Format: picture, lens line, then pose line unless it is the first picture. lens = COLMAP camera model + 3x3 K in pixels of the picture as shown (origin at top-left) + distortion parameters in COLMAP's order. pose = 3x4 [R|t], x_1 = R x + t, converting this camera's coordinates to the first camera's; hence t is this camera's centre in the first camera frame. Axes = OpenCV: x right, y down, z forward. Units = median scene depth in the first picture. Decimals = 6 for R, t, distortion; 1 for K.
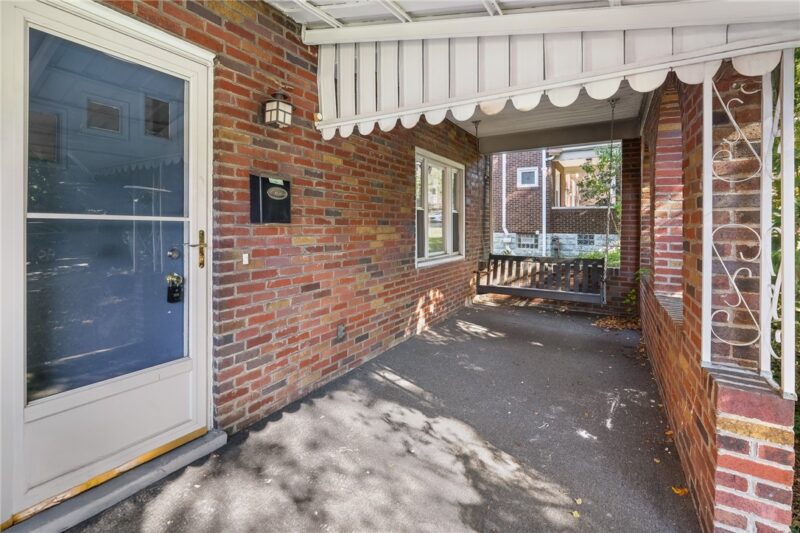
lens RADIAL K [[350.5, 0, 386.0], [0, 350.5, 243.8], [0, 0, 1]] dist [-0.006901, -0.000372]
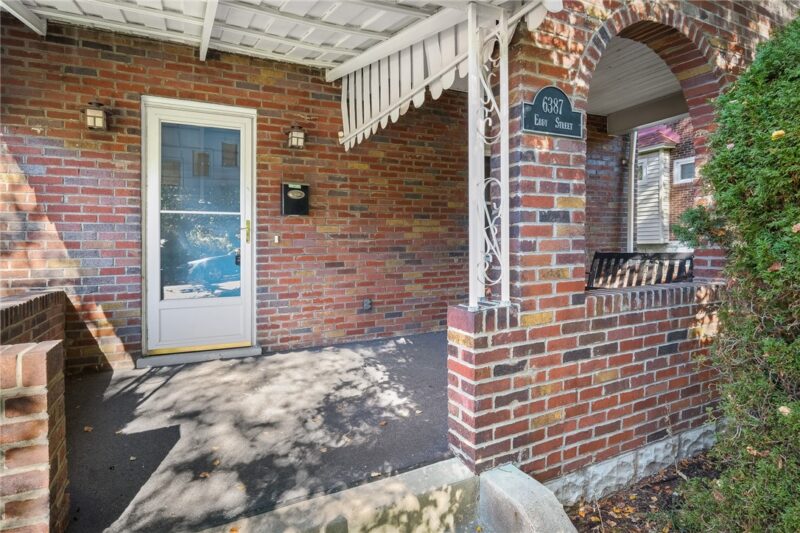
lens RADIAL K [[399.7, 0, 385.8], [0, 399.7, 269.8], [0, 0, 1]] dist [-0.003579, -0.001004]
pose [[0.849464, 0.009808, -0.527555, 0.821692], [-0.004794, 0.999929, 0.010870, 0.138627], [0.527625, -0.006704, 0.849451, -0.200529]]
